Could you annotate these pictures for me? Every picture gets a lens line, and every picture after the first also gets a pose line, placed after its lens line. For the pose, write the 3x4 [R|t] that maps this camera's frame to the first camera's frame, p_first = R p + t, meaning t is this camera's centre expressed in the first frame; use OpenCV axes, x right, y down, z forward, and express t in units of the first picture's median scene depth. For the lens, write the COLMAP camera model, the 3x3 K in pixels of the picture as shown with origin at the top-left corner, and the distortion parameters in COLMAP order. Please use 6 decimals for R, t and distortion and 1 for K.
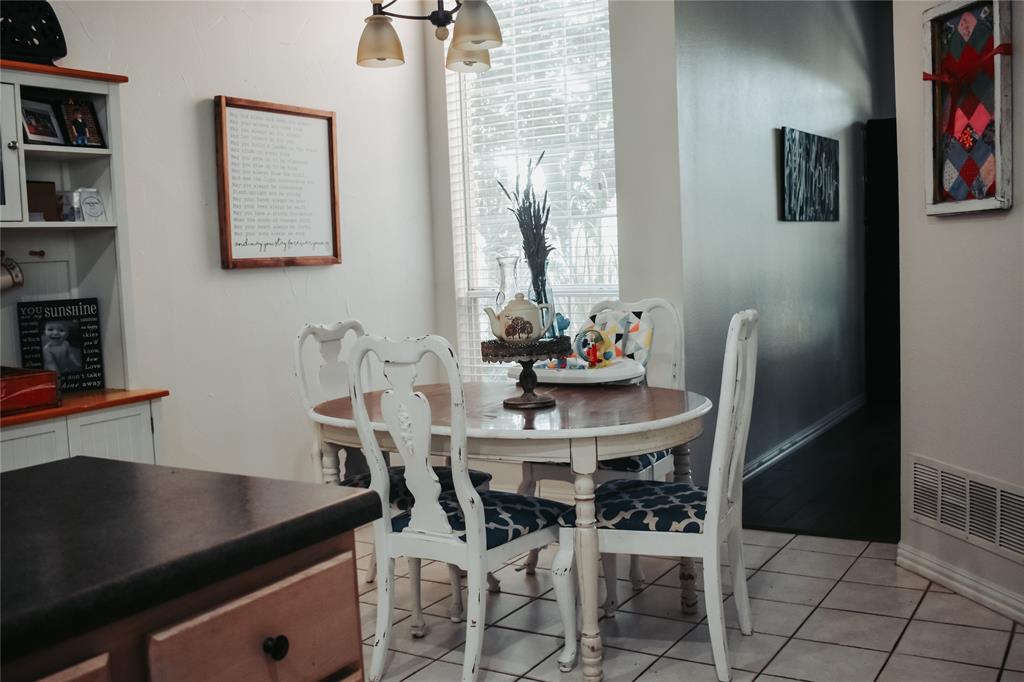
lens RADIAL K [[1014.0, 0, 512.9], [0, 1014.0, 338.1], [0, 0, 1]] dist [-0.017374, 0.000000]
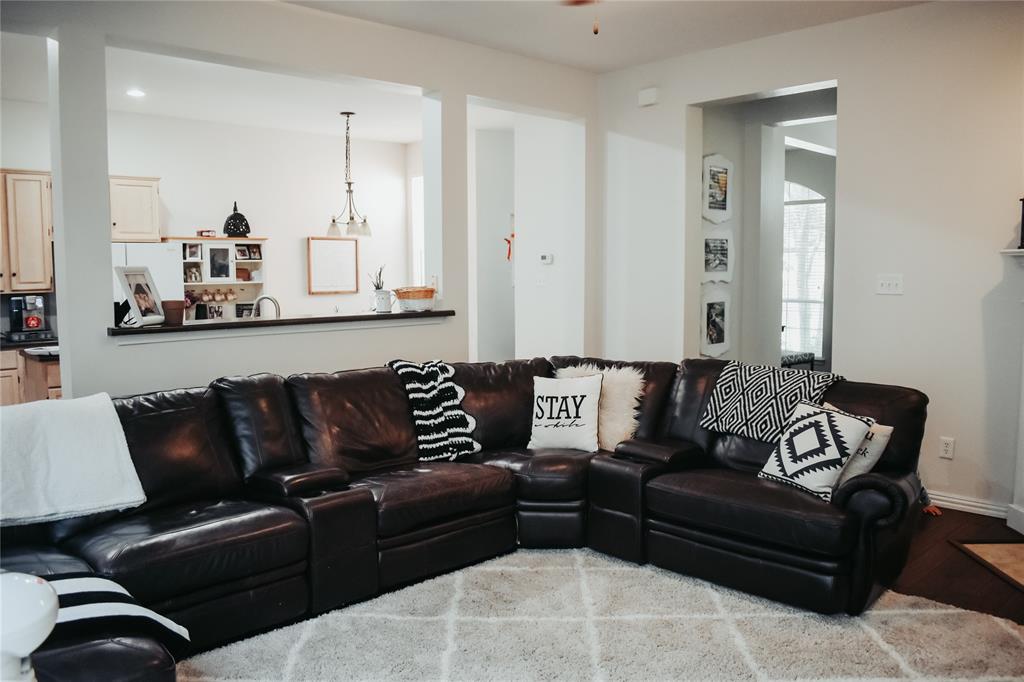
lens RADIAL K [[816.1, 0, 511.6], [0, 816.1, 341.3], [0, 0, 1]] dist [0.007871, 0.002097]
pose [[0.963940, 0.056263, -0.260105, 0.928739], [-0.053272, 0.998408, 0.018541, -0.009188], [0.260734, -0.004016, 0.965402, -1.164587]]
